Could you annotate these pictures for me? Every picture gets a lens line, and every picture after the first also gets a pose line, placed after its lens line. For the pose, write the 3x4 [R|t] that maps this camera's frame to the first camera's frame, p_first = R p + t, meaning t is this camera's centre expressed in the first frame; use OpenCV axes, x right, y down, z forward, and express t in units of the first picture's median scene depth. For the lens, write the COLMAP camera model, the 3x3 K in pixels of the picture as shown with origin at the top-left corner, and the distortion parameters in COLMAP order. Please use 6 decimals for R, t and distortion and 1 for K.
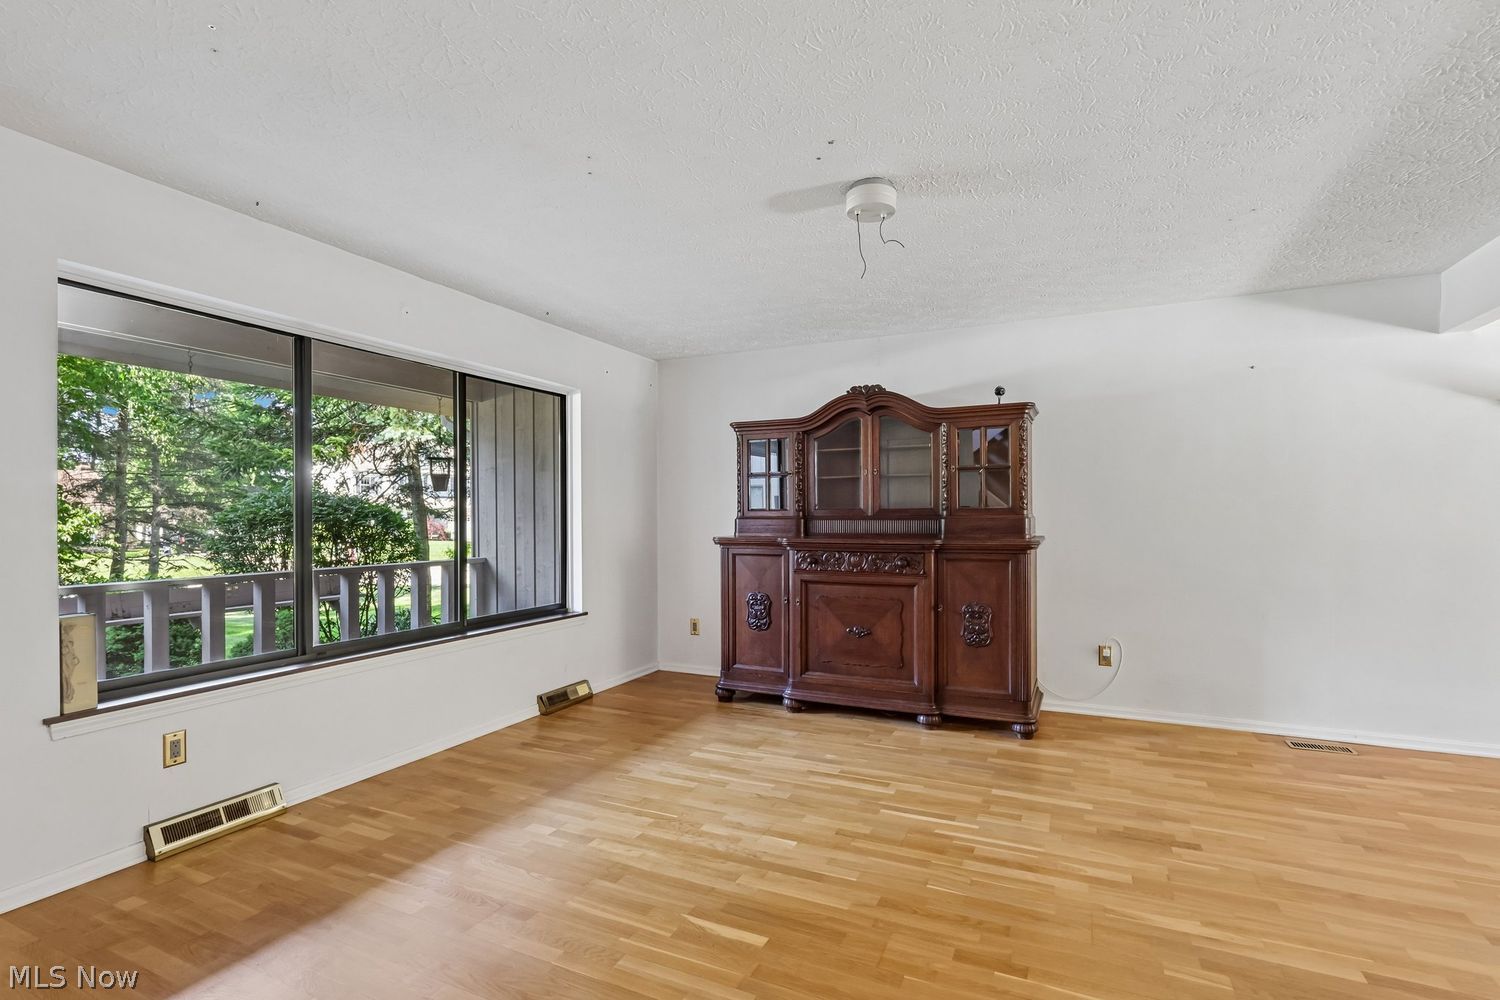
lens RADIAL K [[701.8, 0, 744.9], [0, 701.8, 520.5], [0, 0, 1]] dist [-0.001713, 0.000704]
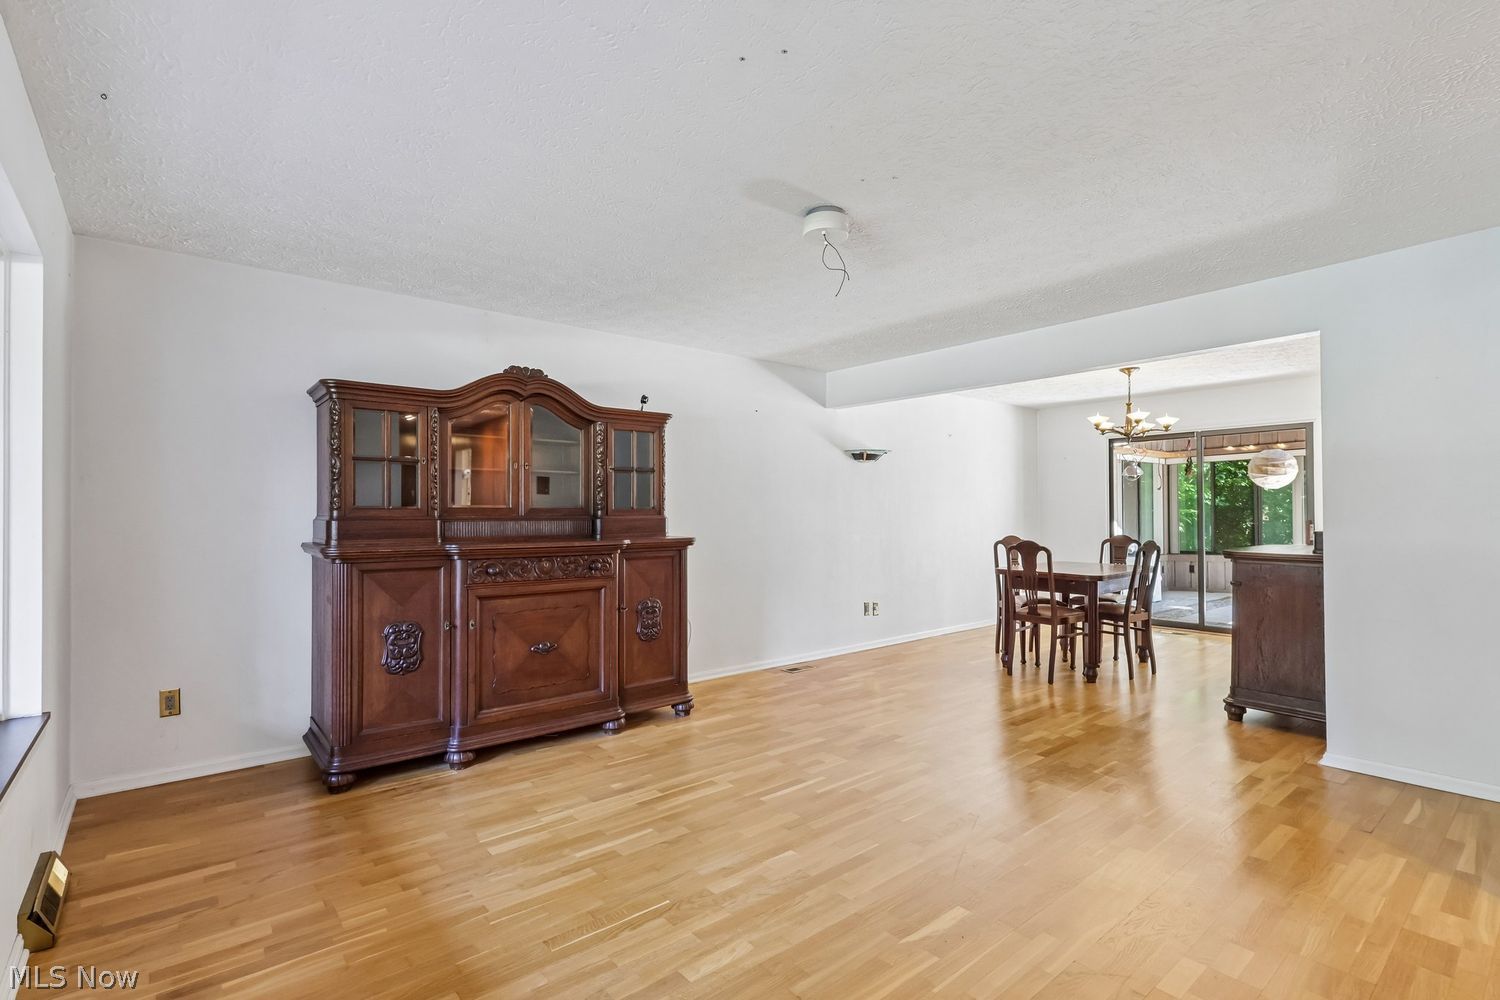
lens RADIAL K [[695.4, 0, 744.3], [0, 695.4, 507.7], [0, 0, 1]] dist [-0.001604, -0.000262]
pose [[0.427099, 0.011985, 0.904125, -0.590415], [0.007838, 0.999826, -0.016956, 0.000285], [-0.904171, 0.014328, 0.426931, 0.456948]]
